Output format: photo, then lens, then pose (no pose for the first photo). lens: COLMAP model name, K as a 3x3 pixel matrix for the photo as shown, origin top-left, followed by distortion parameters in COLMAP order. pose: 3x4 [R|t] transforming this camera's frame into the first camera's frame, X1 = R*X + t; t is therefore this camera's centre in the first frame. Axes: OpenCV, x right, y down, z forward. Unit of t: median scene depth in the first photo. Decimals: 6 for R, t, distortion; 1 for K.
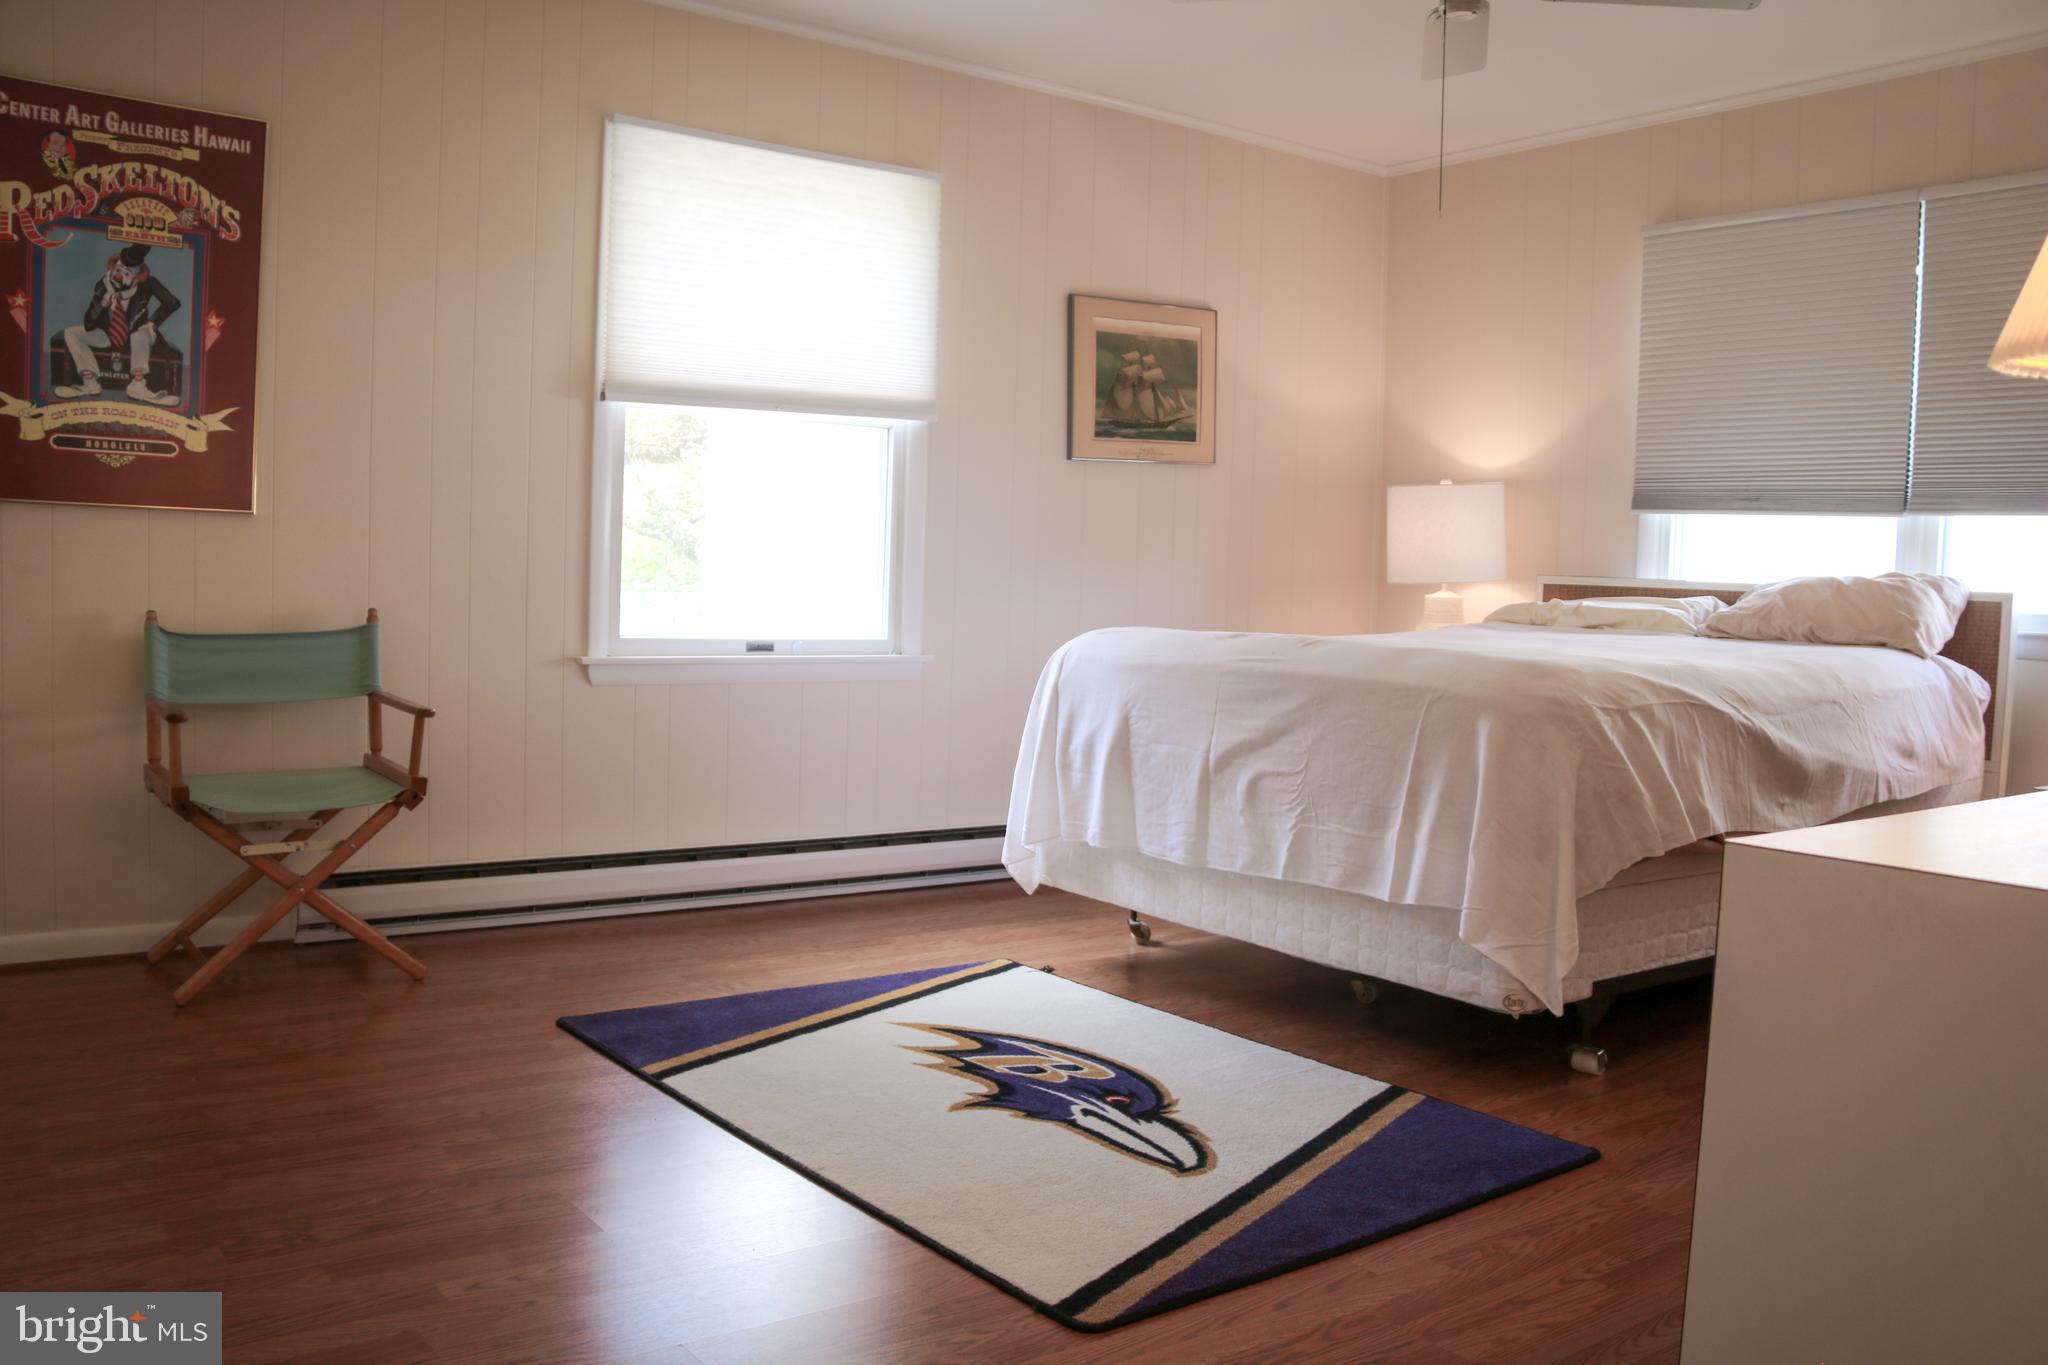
lens RADIAL K [[1701.4, 0, 1035.1], [0, 1701.4, 686.8], [0, 0, 1]] dist [-0.195462, 0.141801]
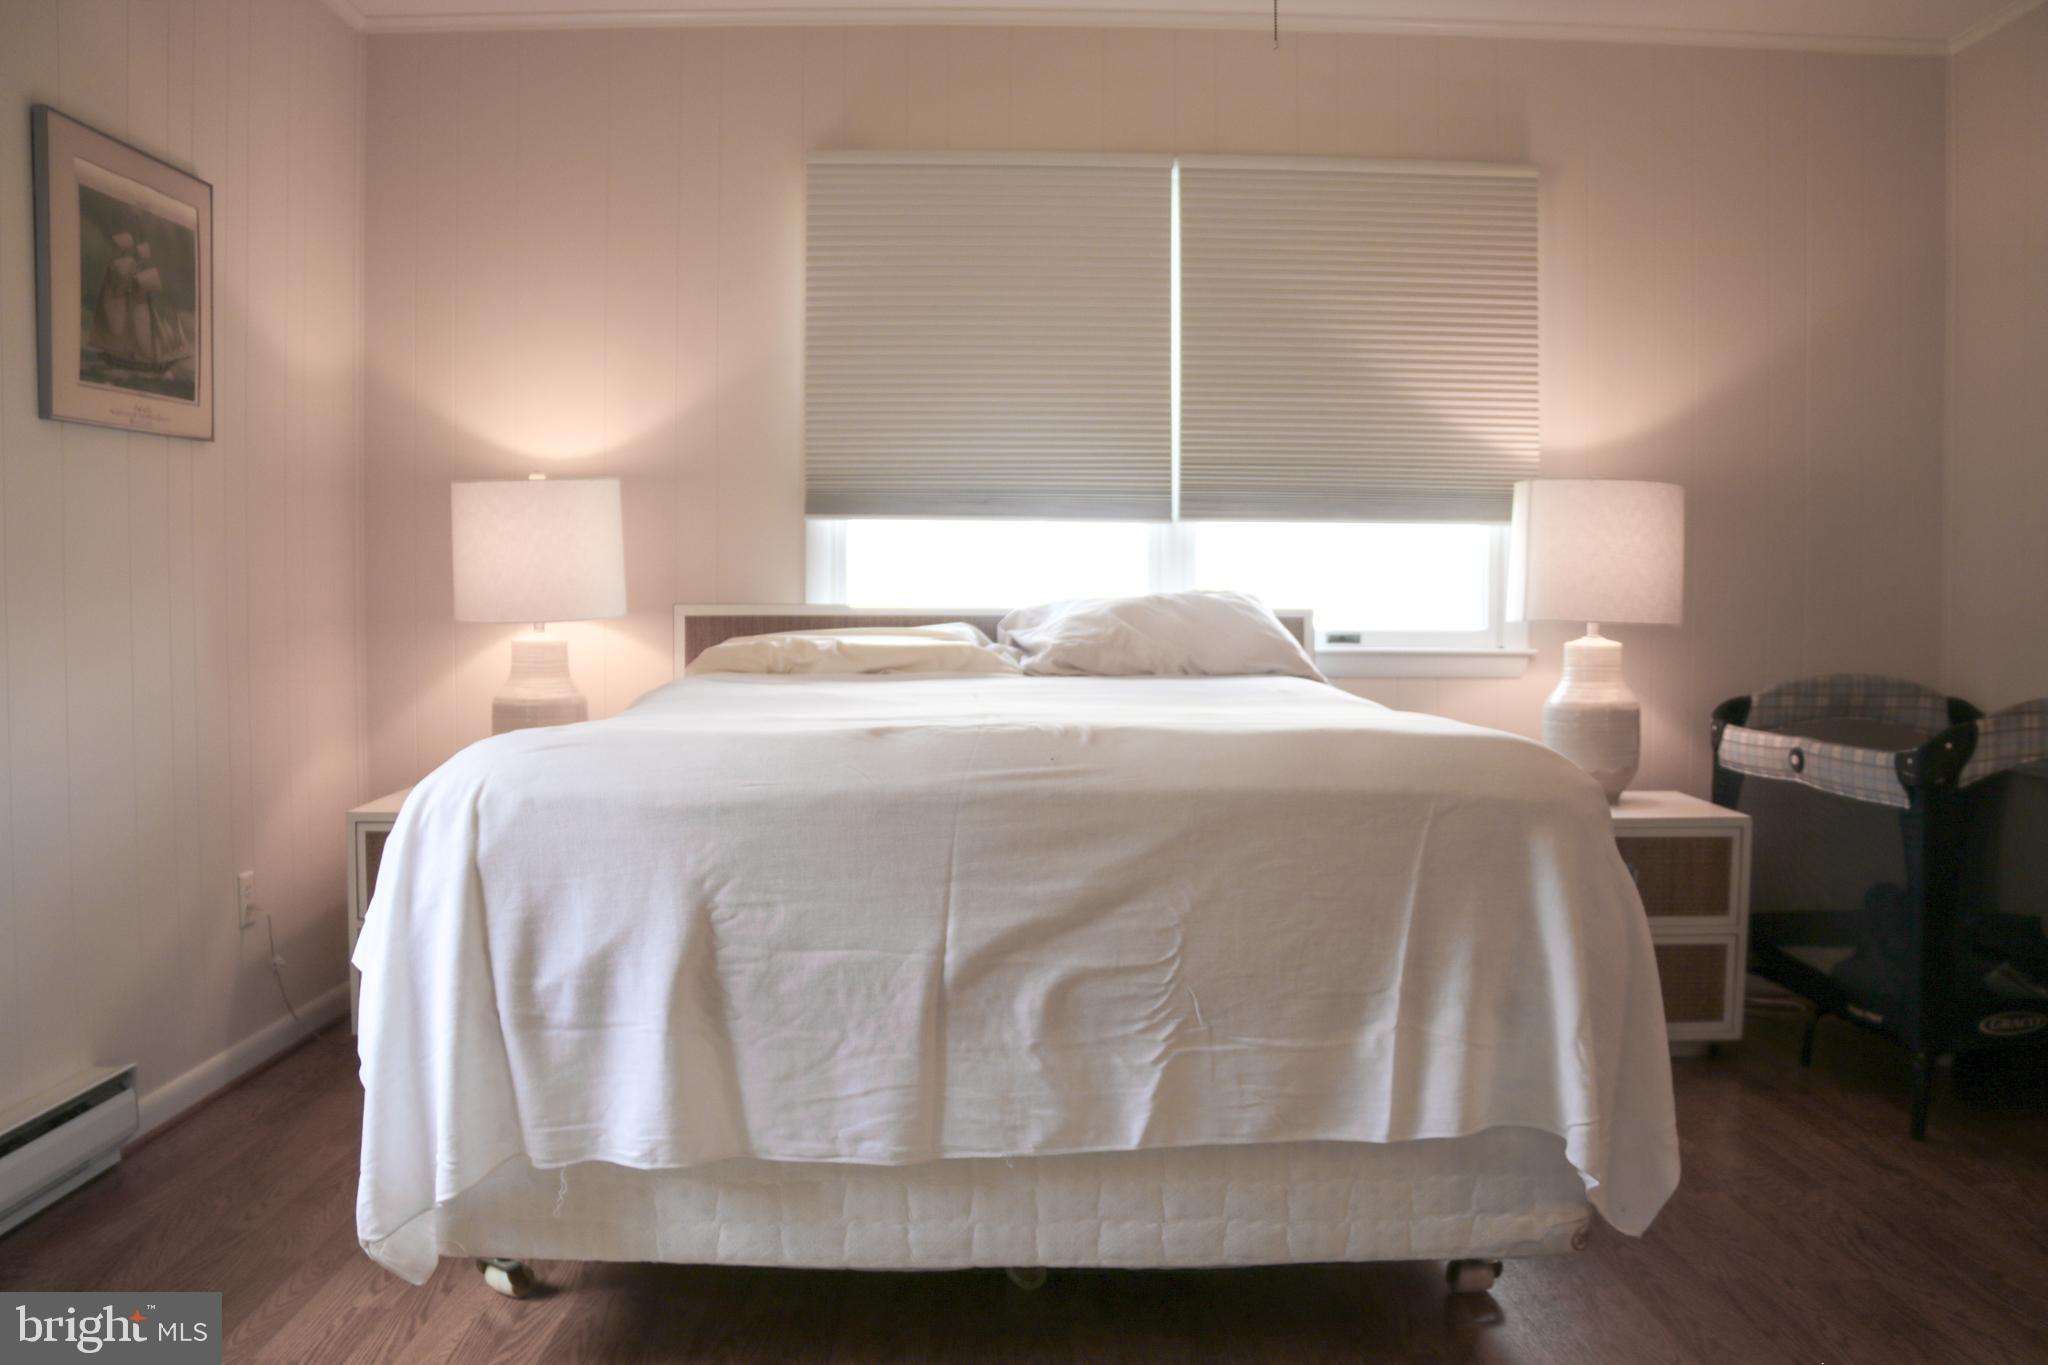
lens RADIAL K [[1701.4, 0, 1035.1], [0, 1701.4, 686.8], [0, 0, 1]] dist [-0.195462, 0.141801]
pose [[0.578070, -0.064935, 0.813400, -0.287273], [0.072829, 0.996956, 0.027830, -0.053830], [-0.812731, 0.043151, 0.581039, 0.601707]]
